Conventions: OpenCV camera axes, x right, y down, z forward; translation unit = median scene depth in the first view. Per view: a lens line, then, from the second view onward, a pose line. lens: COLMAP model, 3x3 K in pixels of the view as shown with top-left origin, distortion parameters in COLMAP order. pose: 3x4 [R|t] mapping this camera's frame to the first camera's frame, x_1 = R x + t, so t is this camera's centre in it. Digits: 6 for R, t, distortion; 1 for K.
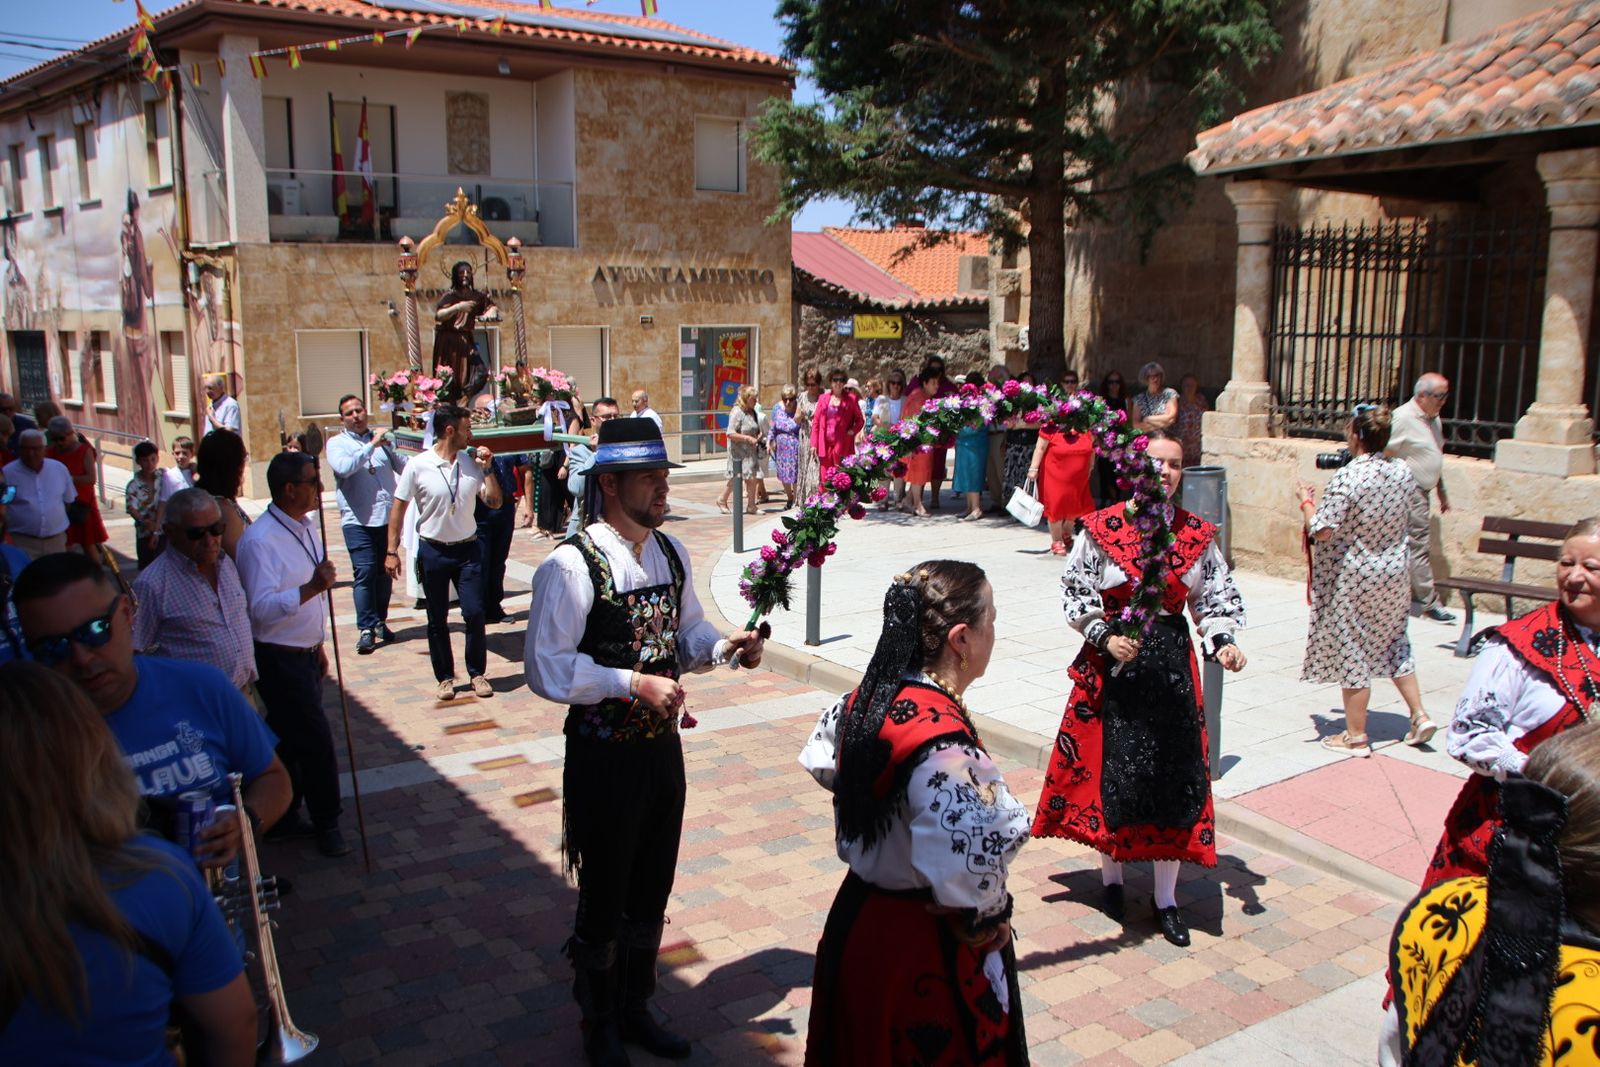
lens RADIAL K [[1320.5, 0, 806.9], [0, 1320.5, 572.3], [0, 0, 1]] dist [-0.154008, 0.151241]
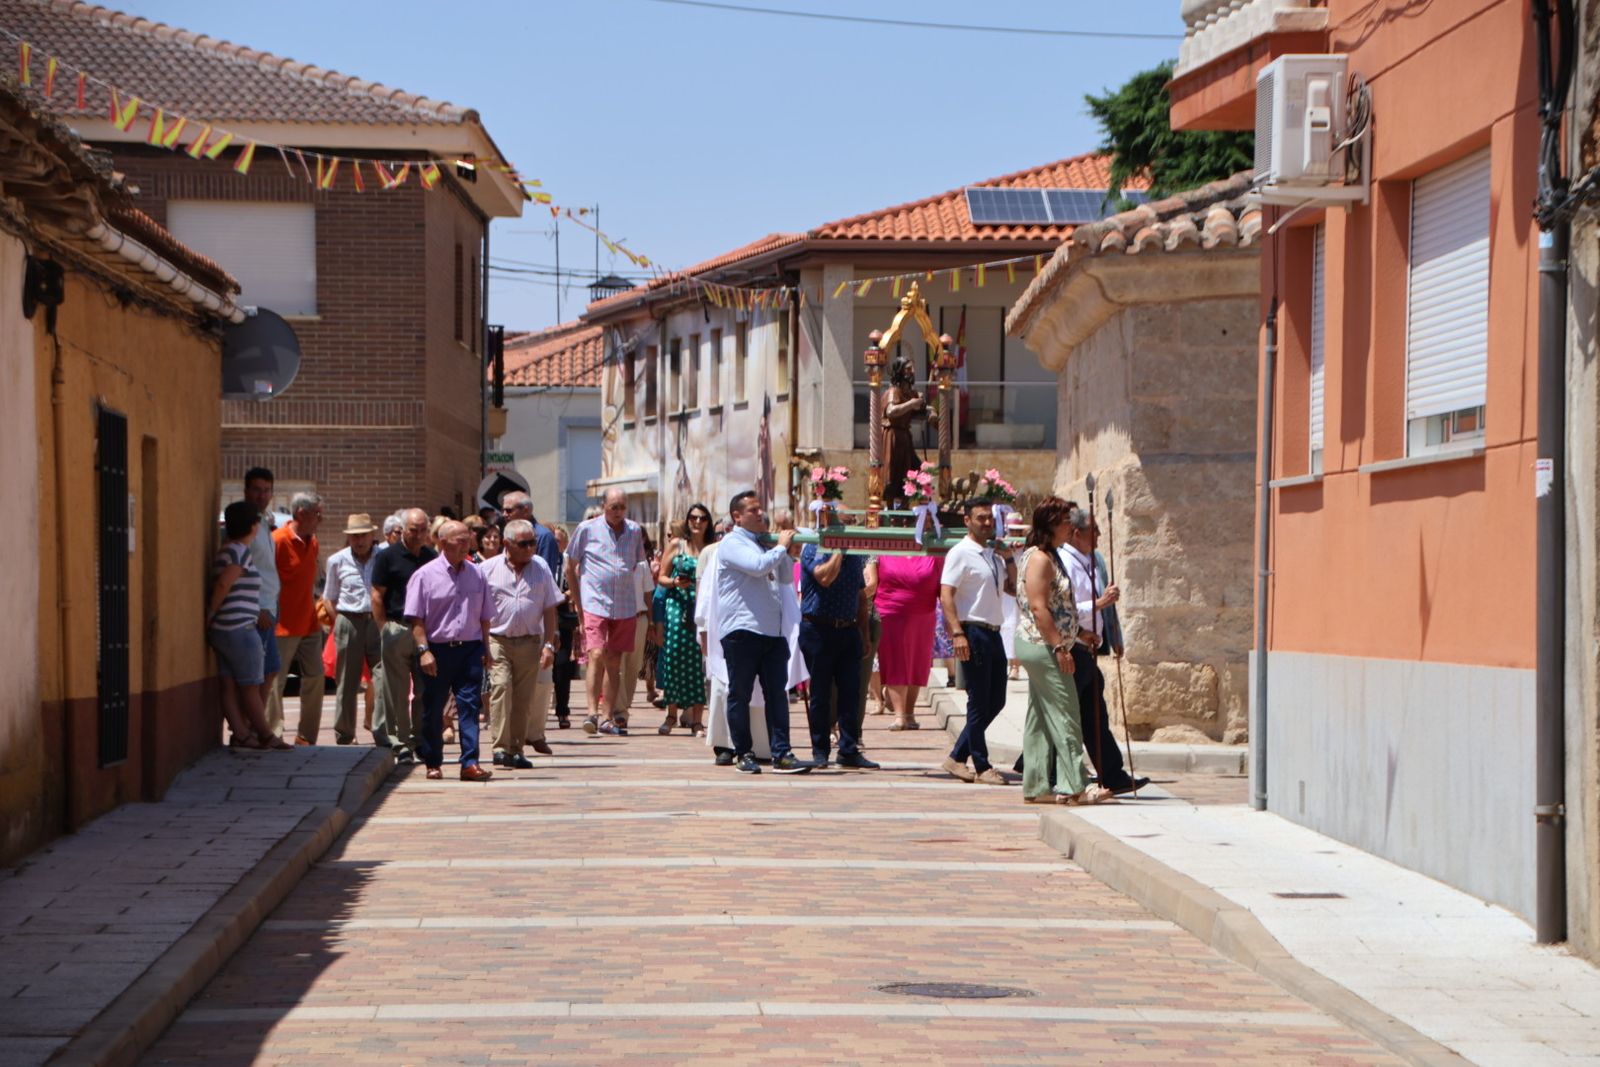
lens RADIAL K [[3727.3, 0, 818.3], [0, 3727.3, 602.9], [0, 0, 1]] dist [0.665321, 0.853277]
pose [[0.845982, 0.007238, -0.533162, 1.084738], [-0.107316, 0.981758, -0.156954, 0.321236], [0.522300, 0.189997, 0.831326, -1.407245]]
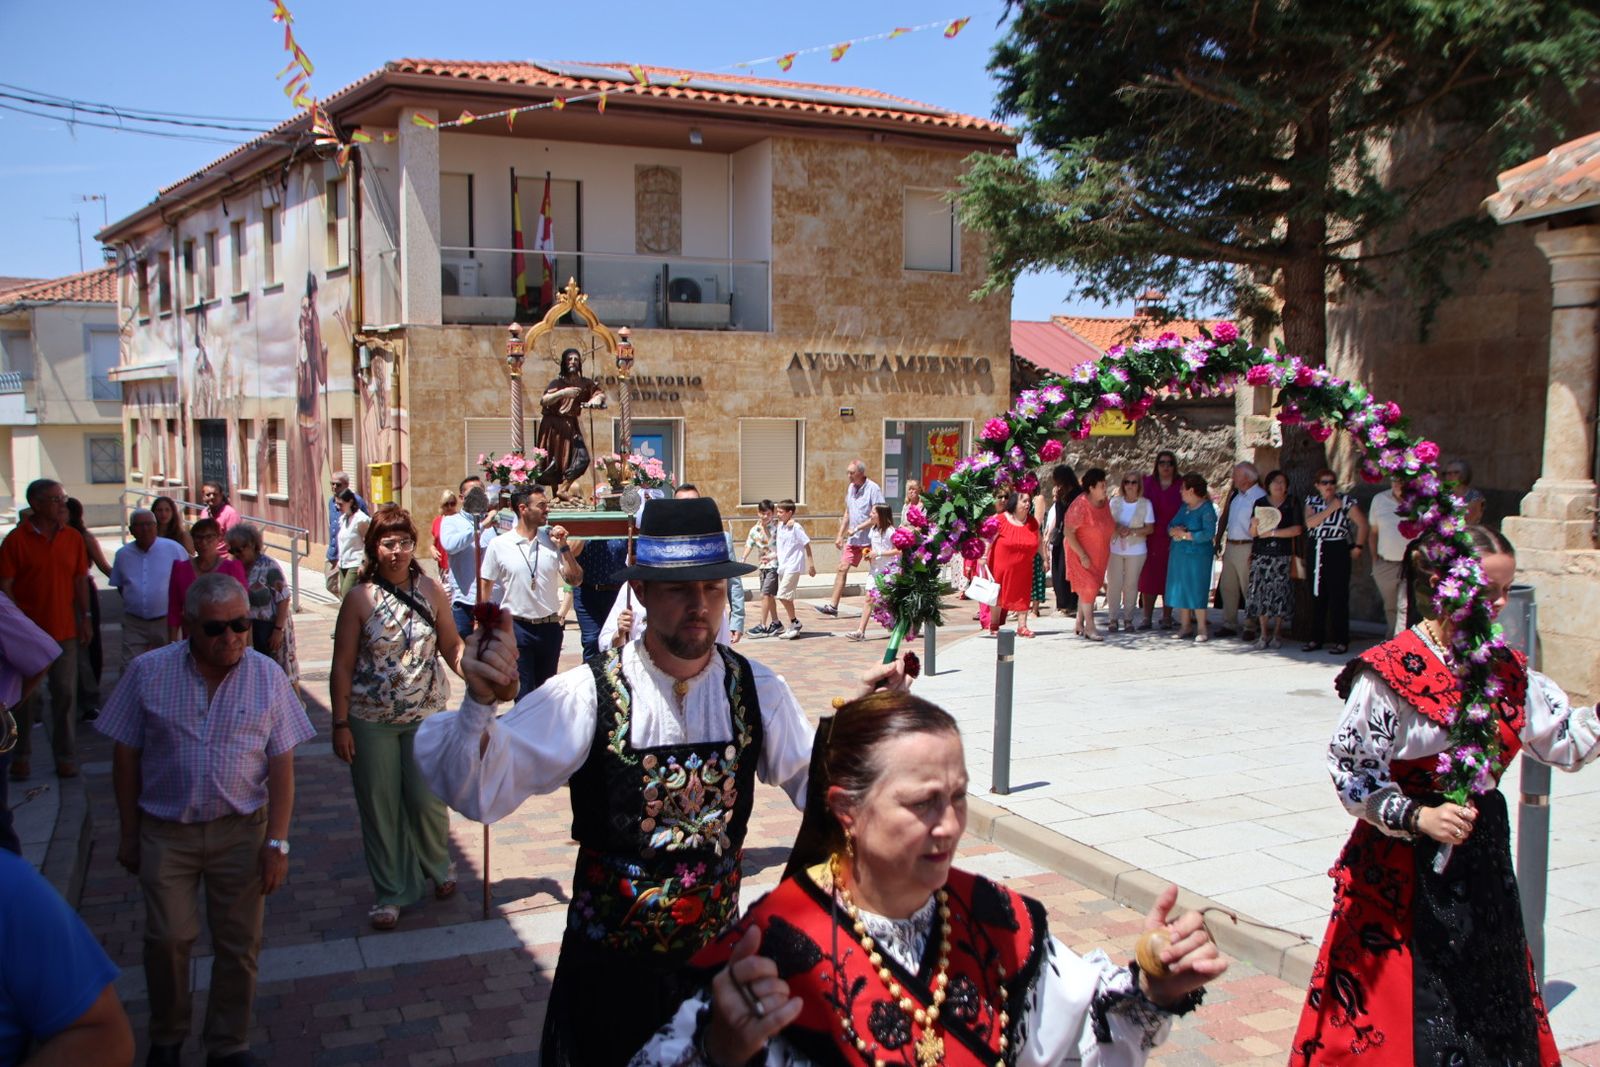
lens RADIAL K [[1425.1, 0, 799.7], [0, 1425.1, 576.1], [0, 0, 1]] dist [-0.135789, 0.233654]
pose [[0.986095, 0.019374, -0.165047, 0.009888], [-0.032651, 0.996409, -0.078116, -0.002685], [0.162941, 0.082419, 0.983187, 0.043087]]
